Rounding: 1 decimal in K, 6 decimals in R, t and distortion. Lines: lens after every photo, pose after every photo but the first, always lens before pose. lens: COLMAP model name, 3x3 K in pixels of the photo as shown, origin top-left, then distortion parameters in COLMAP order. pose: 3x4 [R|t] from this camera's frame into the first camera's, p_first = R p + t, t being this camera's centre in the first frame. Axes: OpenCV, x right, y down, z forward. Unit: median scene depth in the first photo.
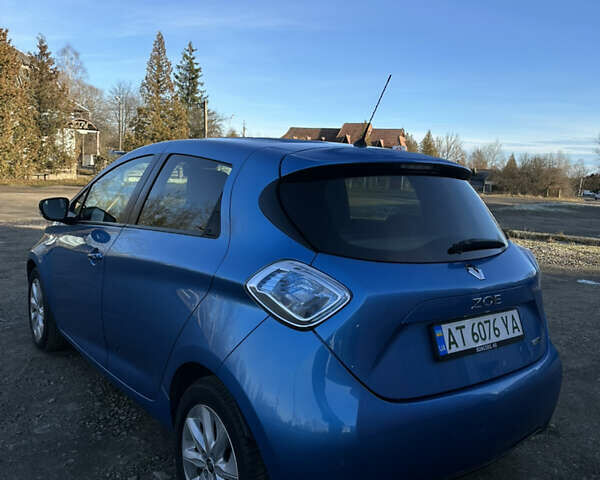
lens RADIAL K [[562.7, 0, 304.6], [0, 562.7, 239.7], [0, 0, 1]] dist [0.164436, -0.309864]
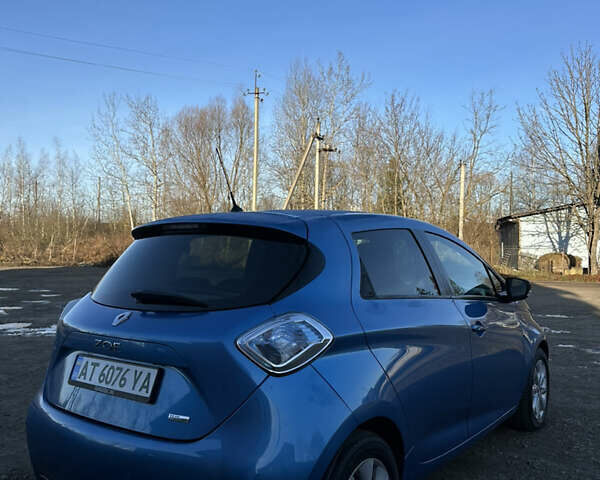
lens RADIAL K [[562.7, 0, 304.6], [0, 562.7, 239.7], [0, 0, 1]] dist [0.164436, -0.309864]
pose [[0.268703, -0.064002, -0.961095, 1.325898], [-0.112234, 0.988913, -0.097233, -0.023383], [0.956662, 0.133994, 0.258540, 0.950603]]
